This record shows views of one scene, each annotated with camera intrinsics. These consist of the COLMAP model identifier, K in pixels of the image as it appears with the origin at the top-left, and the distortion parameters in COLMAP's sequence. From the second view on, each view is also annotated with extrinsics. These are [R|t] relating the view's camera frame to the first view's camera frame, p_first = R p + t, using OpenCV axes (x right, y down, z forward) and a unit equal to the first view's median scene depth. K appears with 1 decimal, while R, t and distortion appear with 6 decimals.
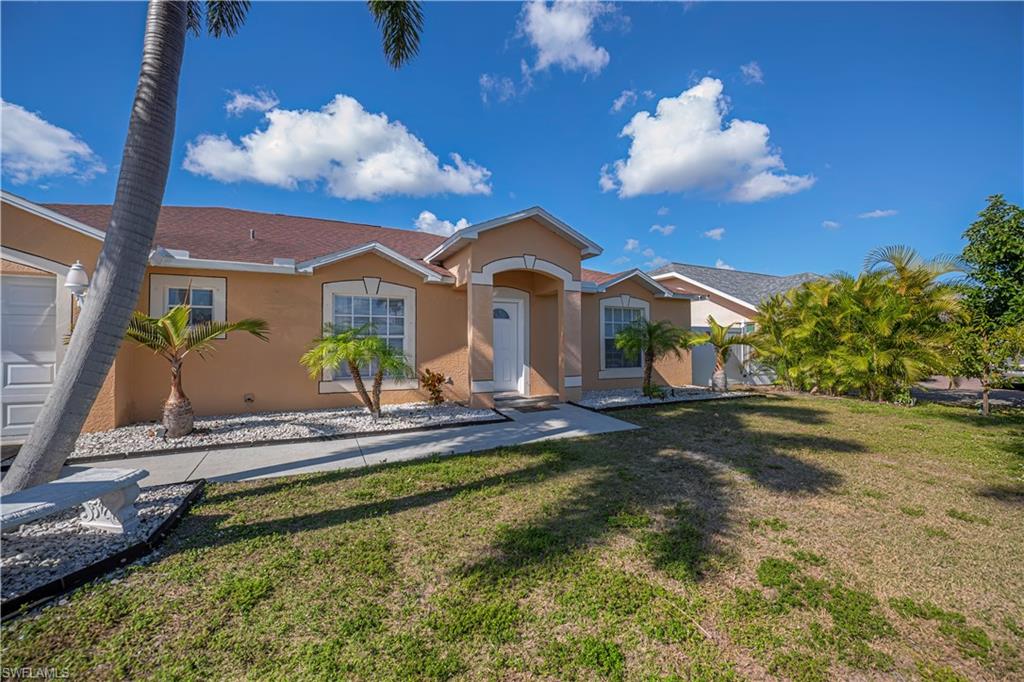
lens RADIAL K [[410.5, 0, 512.0], [0, 410.5, 341.0], [0, 0, 1]] dist [-0.001982, -0.000253]
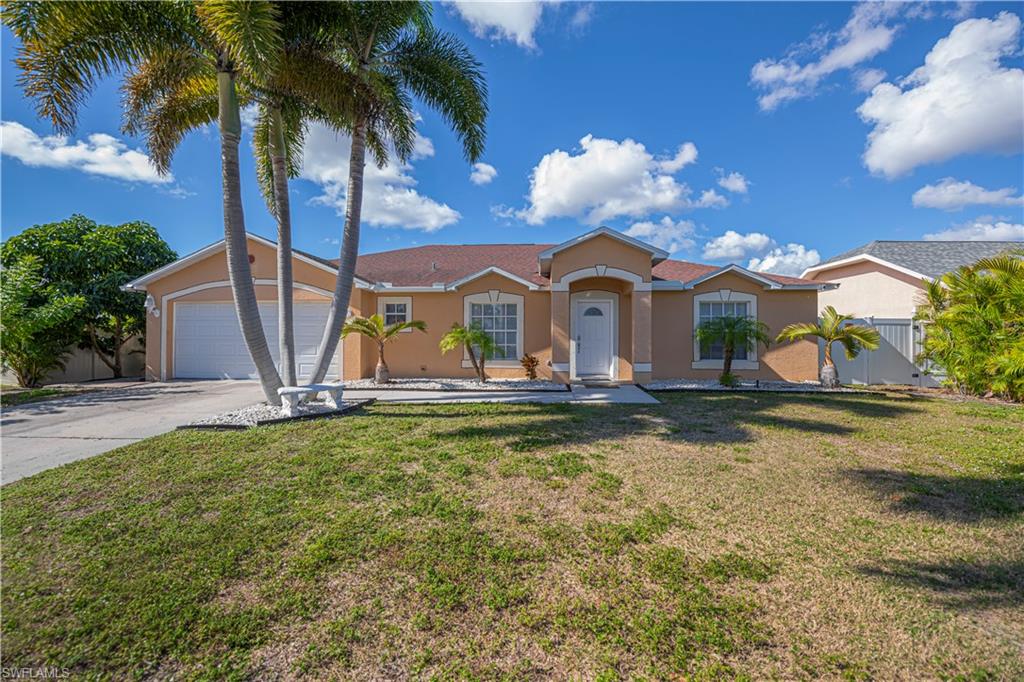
lens RADIAL K [[410.5, 0, 512.0], [0, 410.5, 341.0], [0, 0, 1]] dist [-0.001982, -0.000253]
pose [[0.867965, 0.007518, -0.496568, 0.447441], [-0.001454, 0.999920, 0.012598, 0.007659], [0.496623, -0.010212, 0.867906, -0.236569]]
